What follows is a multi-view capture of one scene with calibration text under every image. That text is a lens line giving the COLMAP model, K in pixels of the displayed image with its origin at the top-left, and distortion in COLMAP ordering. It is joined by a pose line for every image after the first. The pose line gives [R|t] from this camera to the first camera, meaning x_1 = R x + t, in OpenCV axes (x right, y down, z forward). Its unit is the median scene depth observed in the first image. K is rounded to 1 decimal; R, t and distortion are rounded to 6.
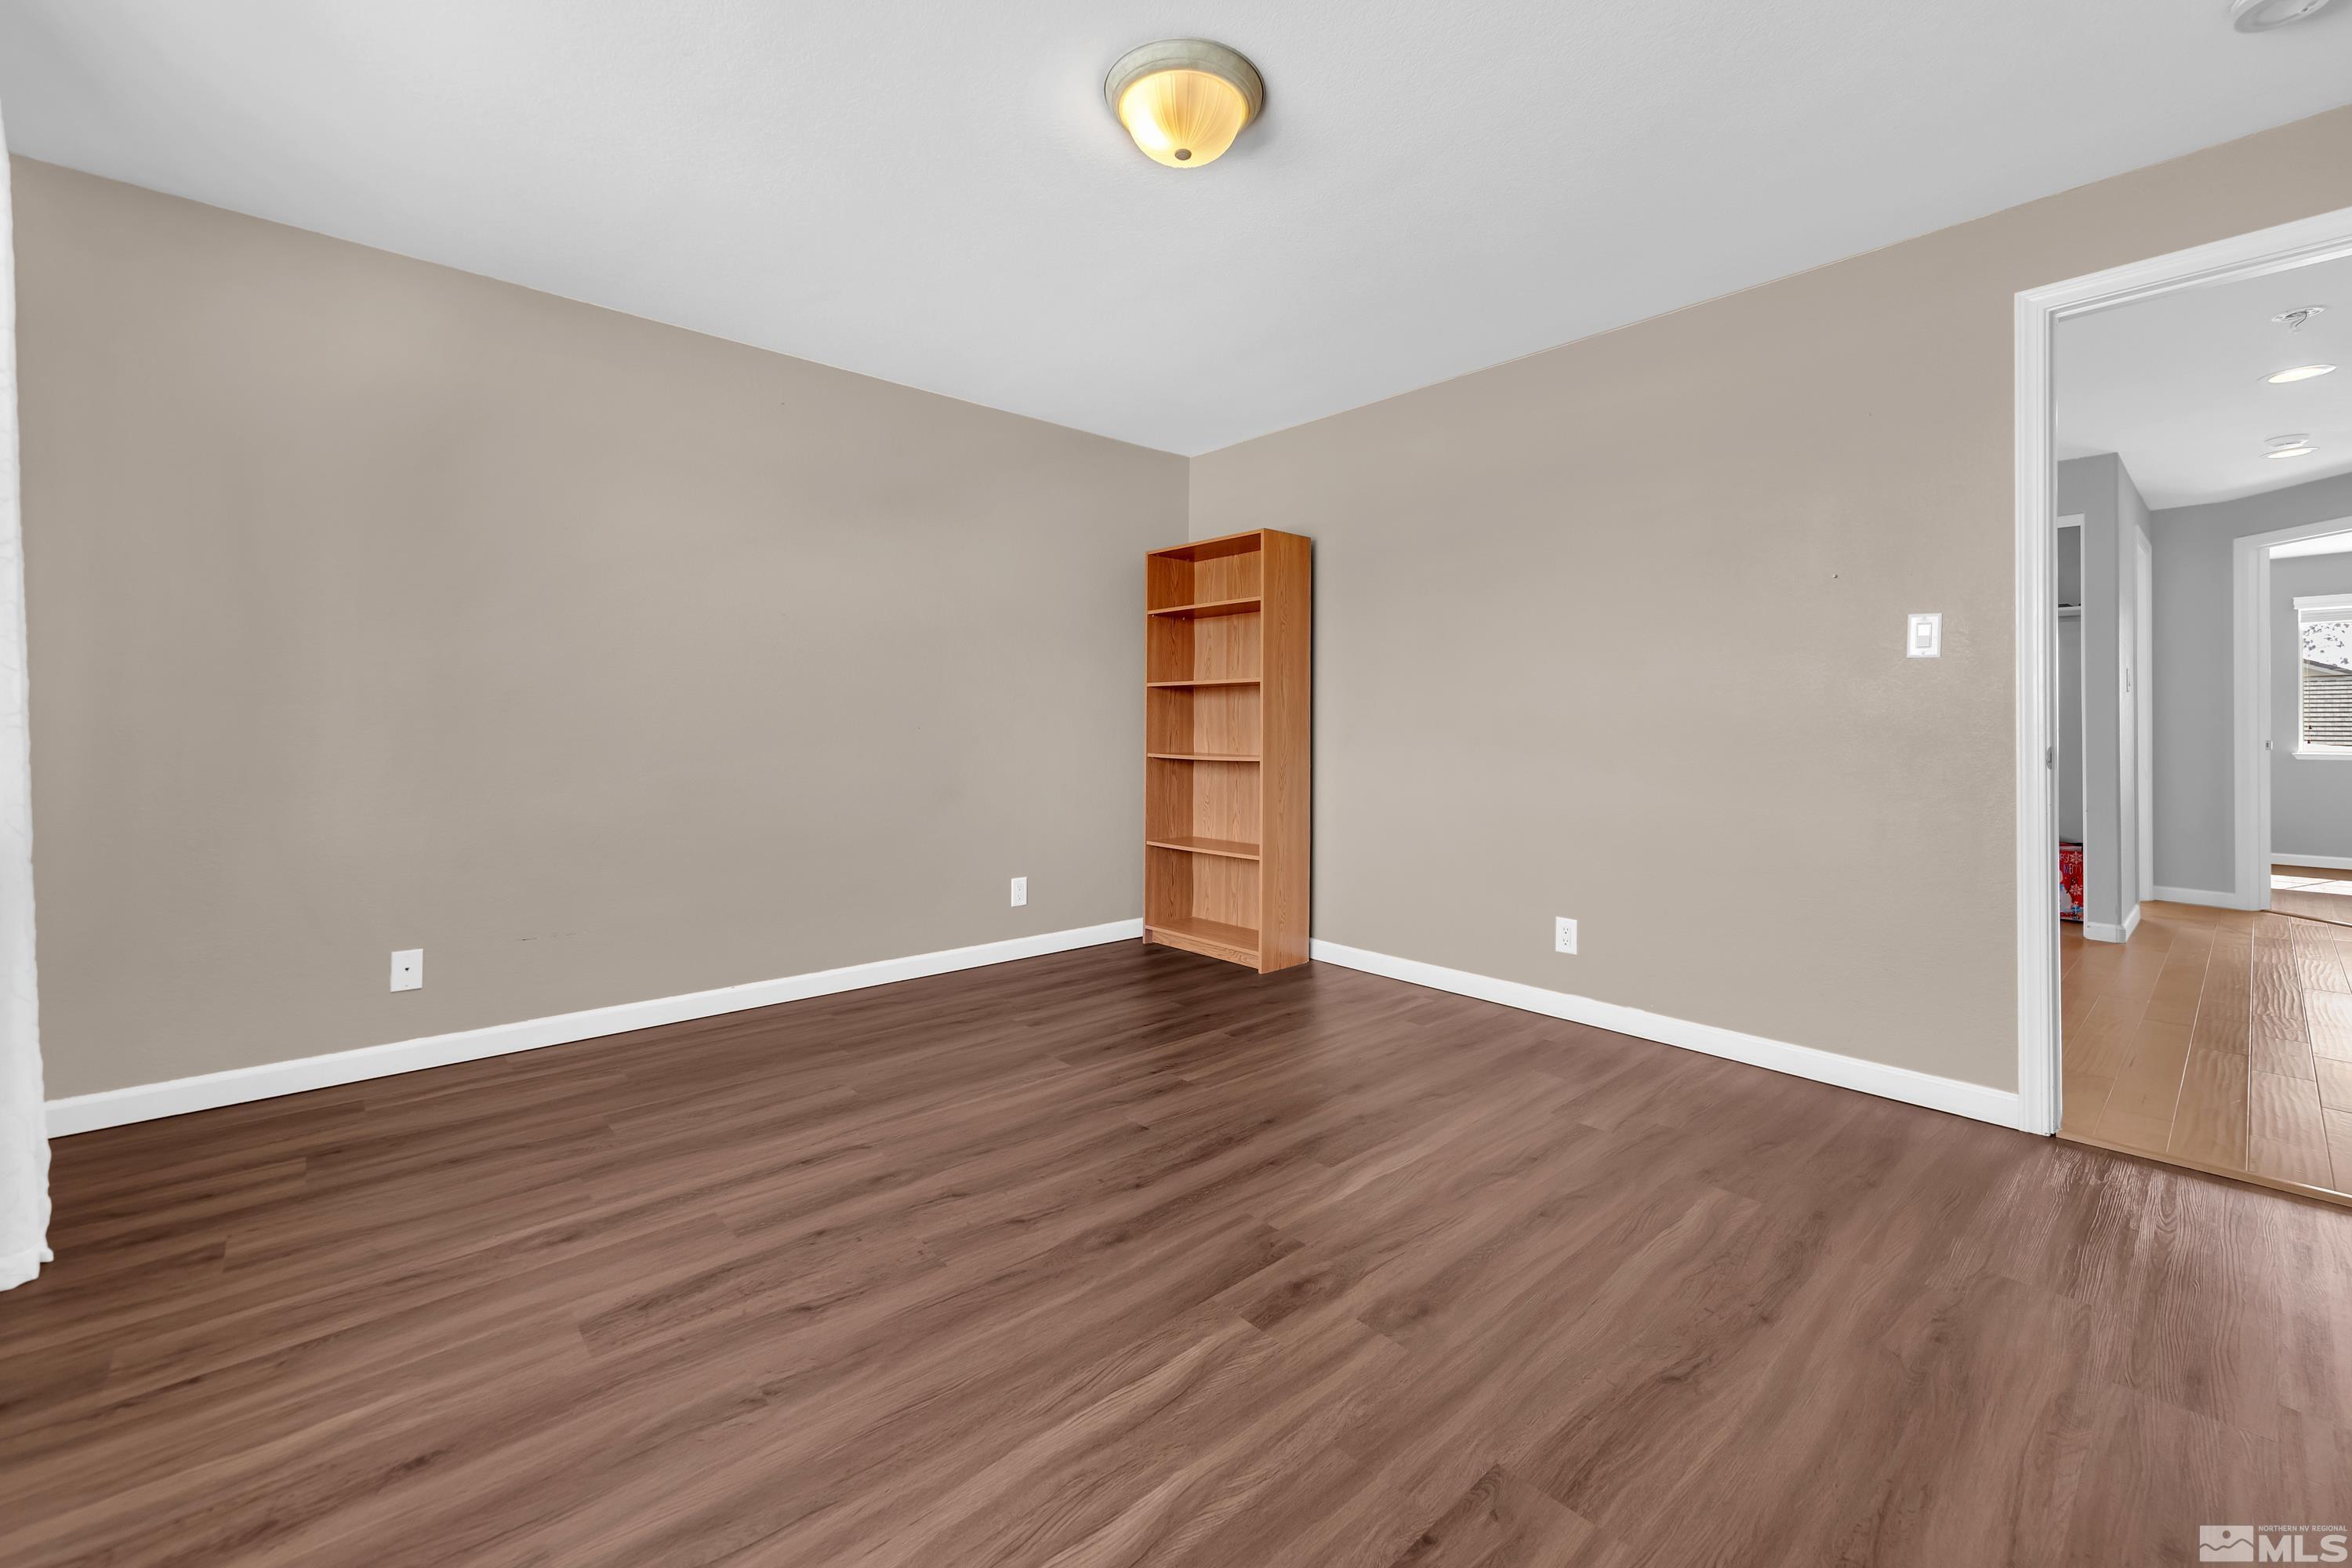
lens RADIAL K [[965.3, 0, 1221.4], [0, 965.3, 717.9], [0, 0, 1]] dist [-0.002170, 0.000290]
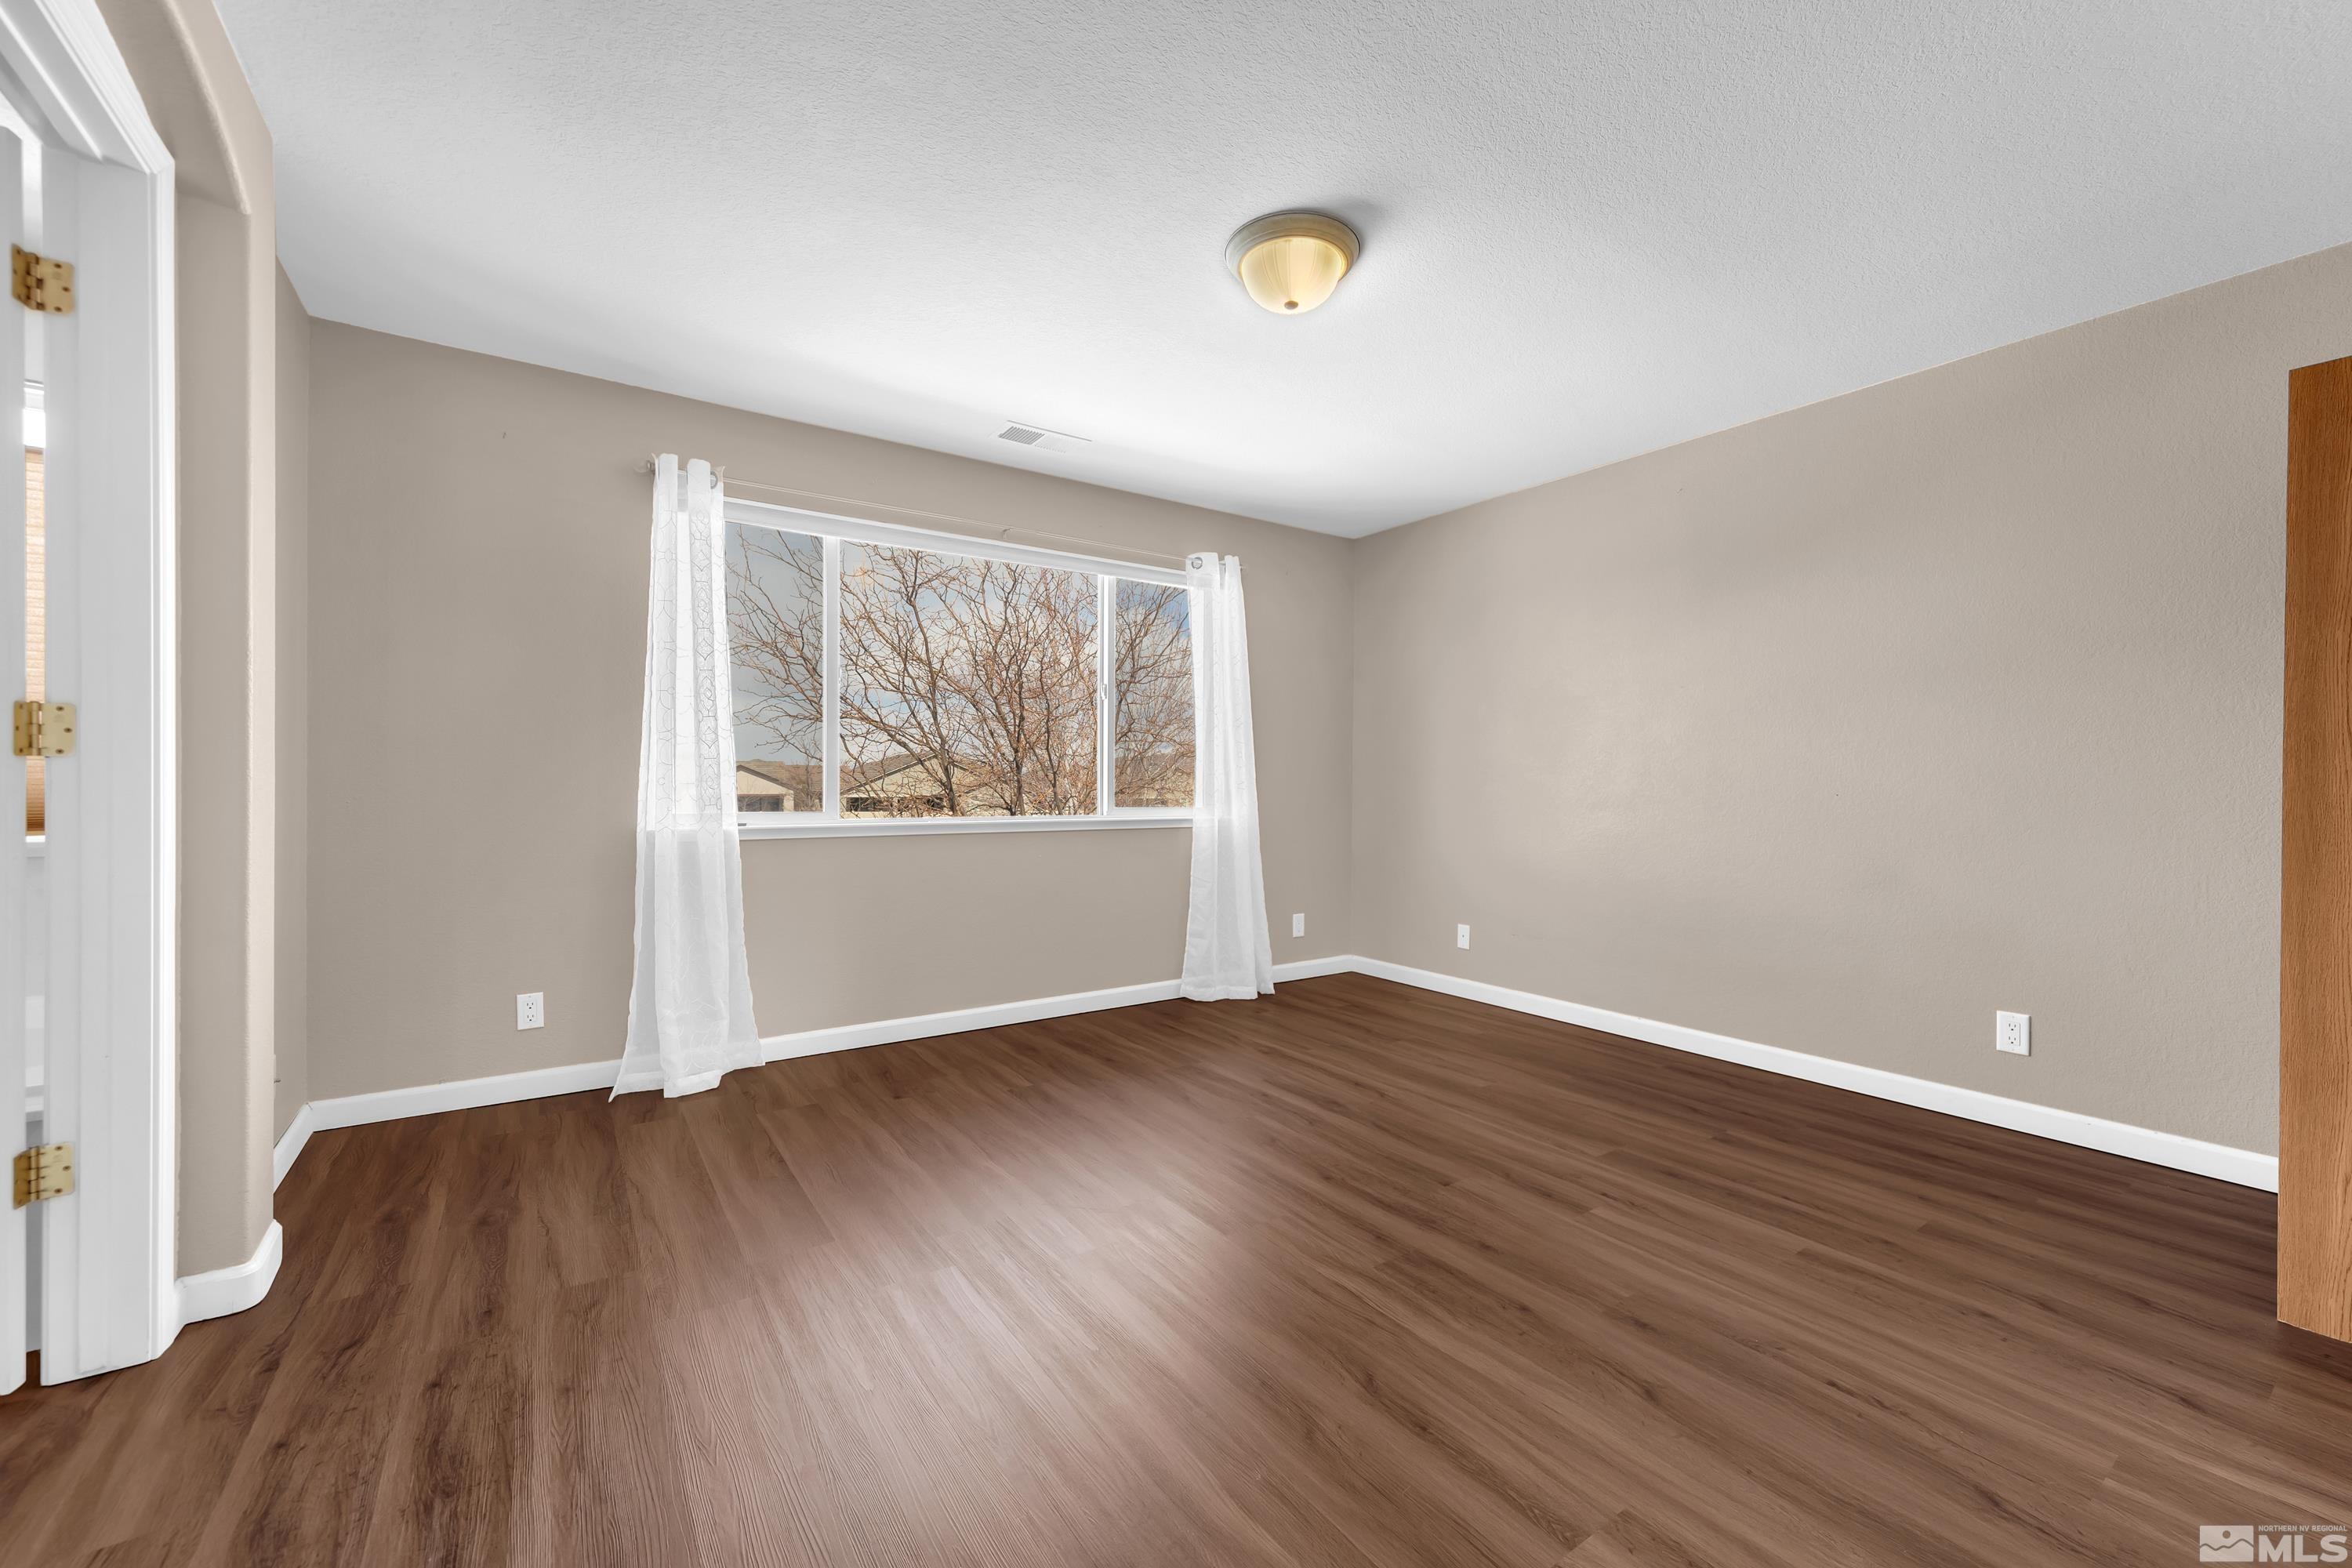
lens RADIAL K [[934.2, 0, 1178.0], [0, 934.2, 782.2], [0, 0, 1]] dist [0.003971, -0.000291]
pose [[-0.160572, -0.007095, -0.986999, 0.947104], [0.002066, 0.999970, -0.007524, 0.007330], [0.987022, -0.003247, -0.160553, 0.883985]]
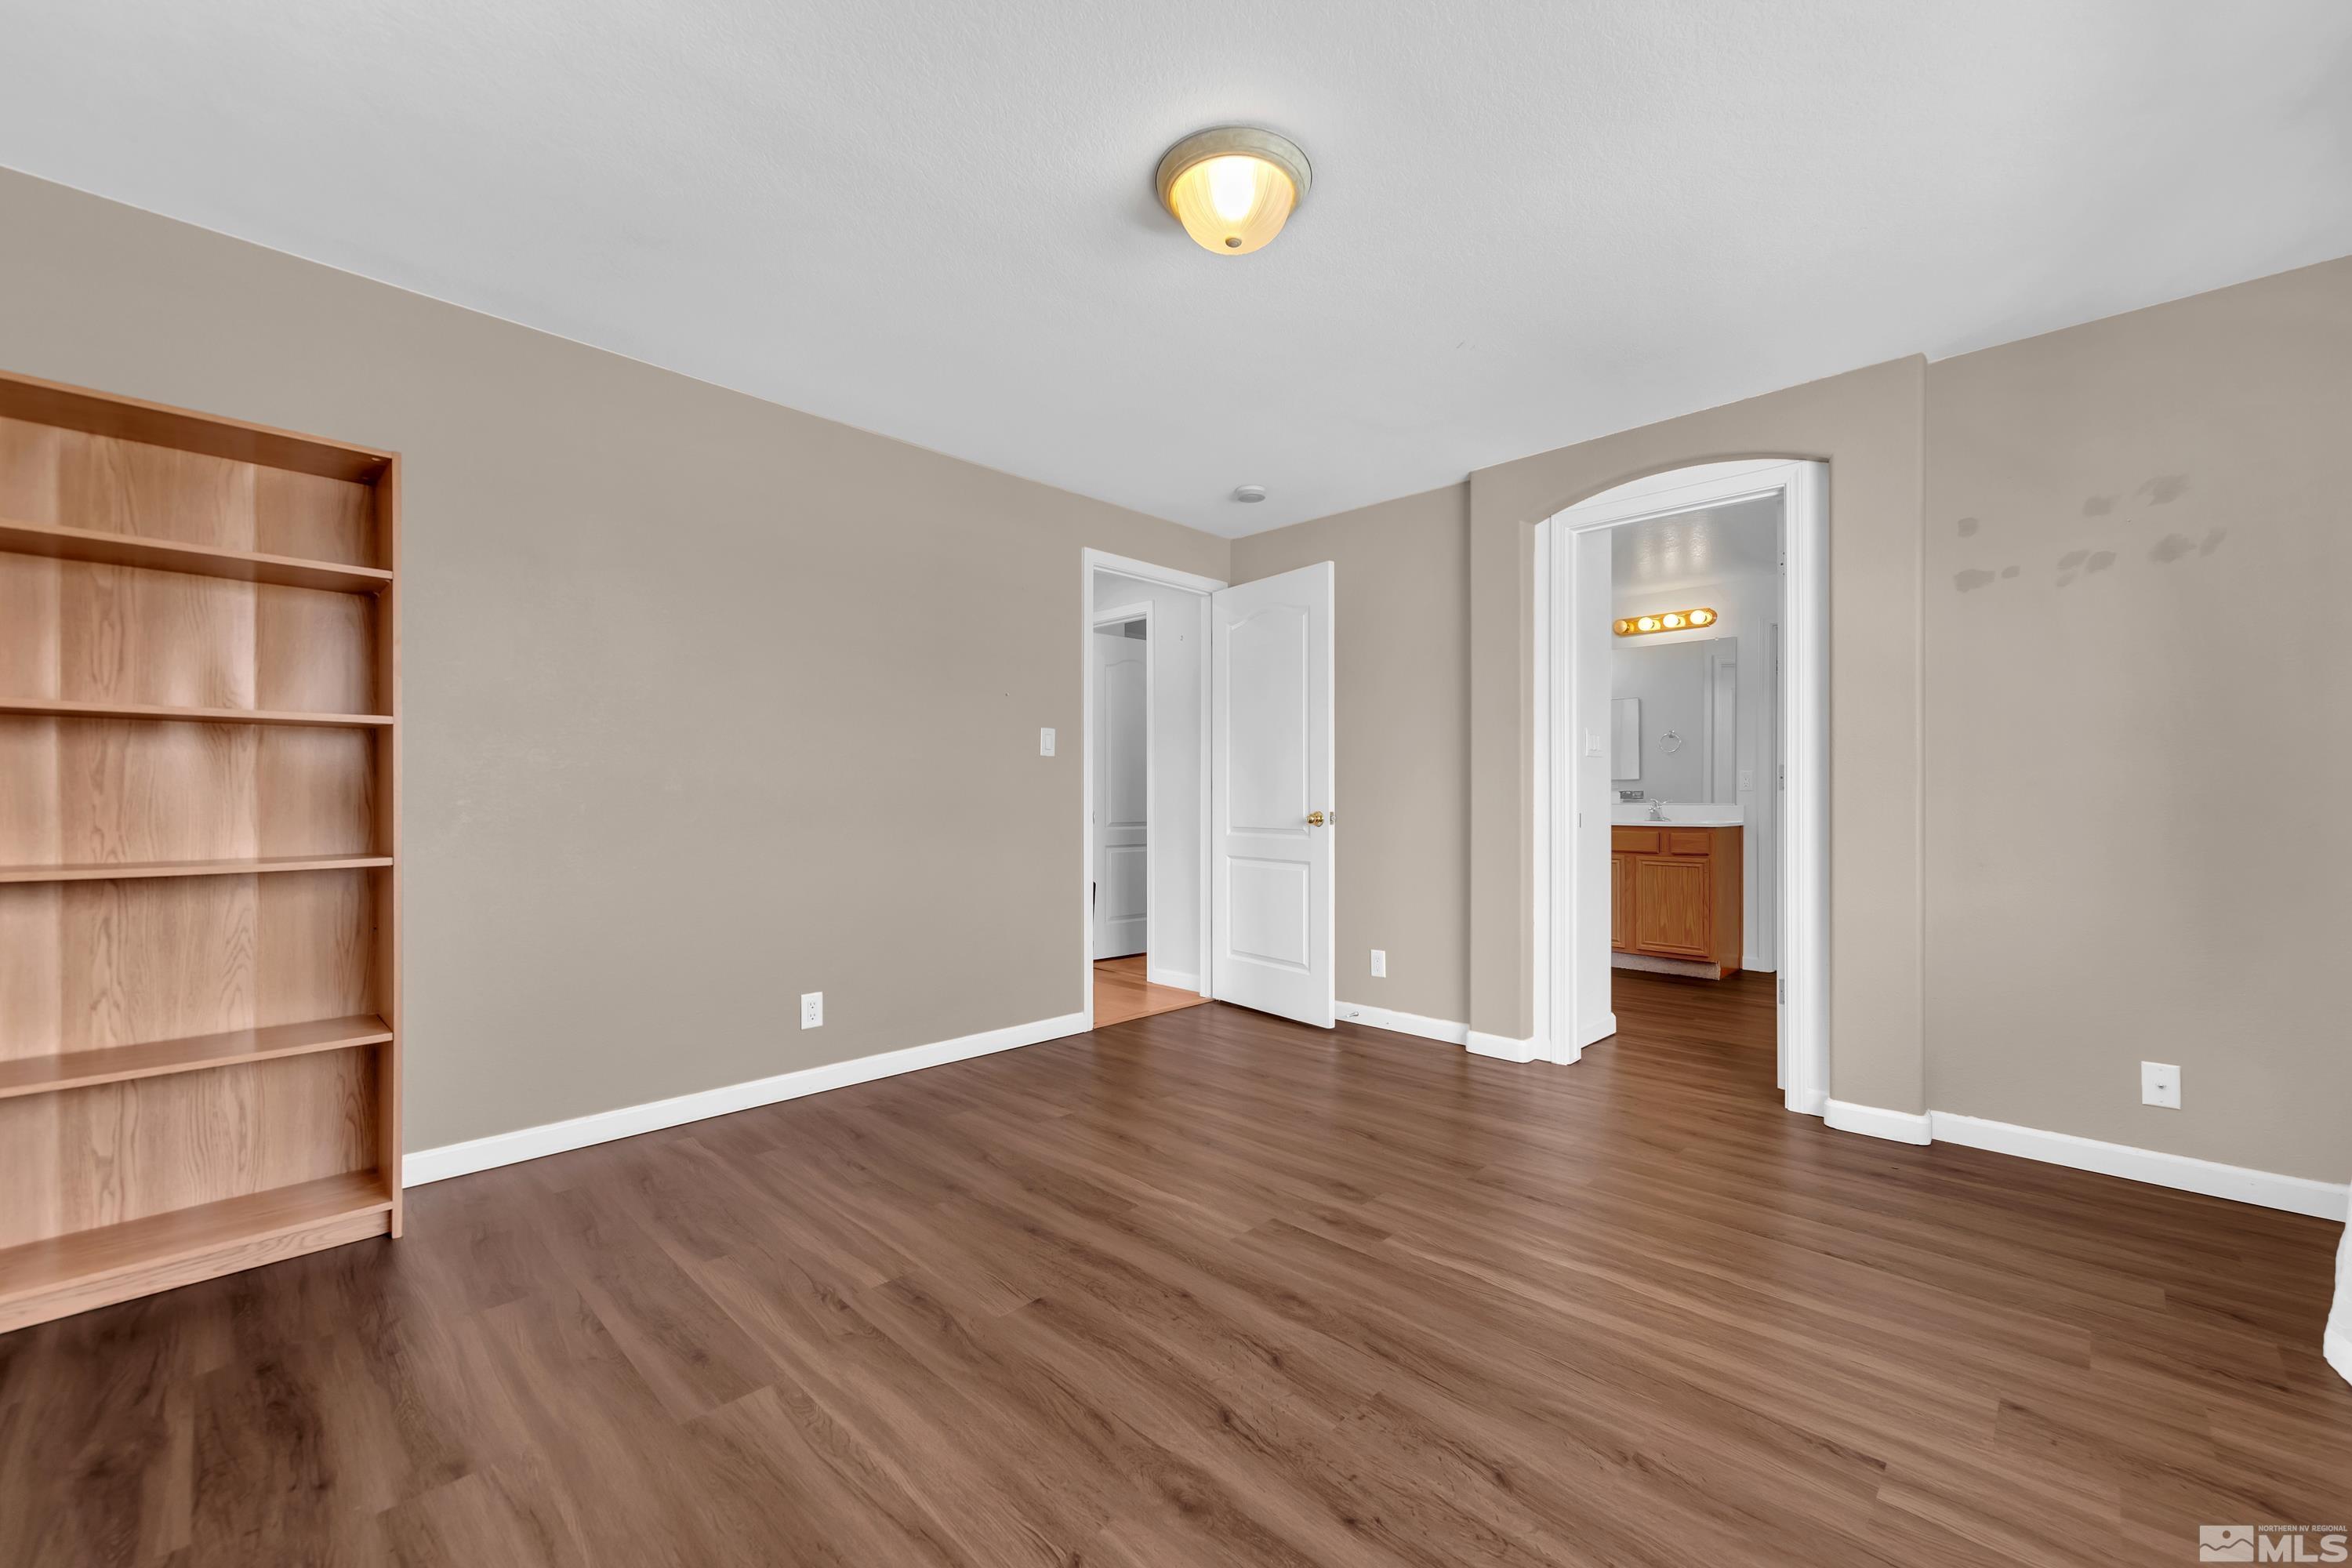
lens RADIAL K [[934.2, 0, 1195.1], [0, 934.2, 794.8], [0, 0, 1]] dist [0.003971, -0.000291]
pose [[-0.052748, -0.001565, 0.998607, -0.871306], [-0.009663, 0.999953, 0.001057, -0.001618], [-0.998561, -0.009594, -0.052761, 0.916867]]
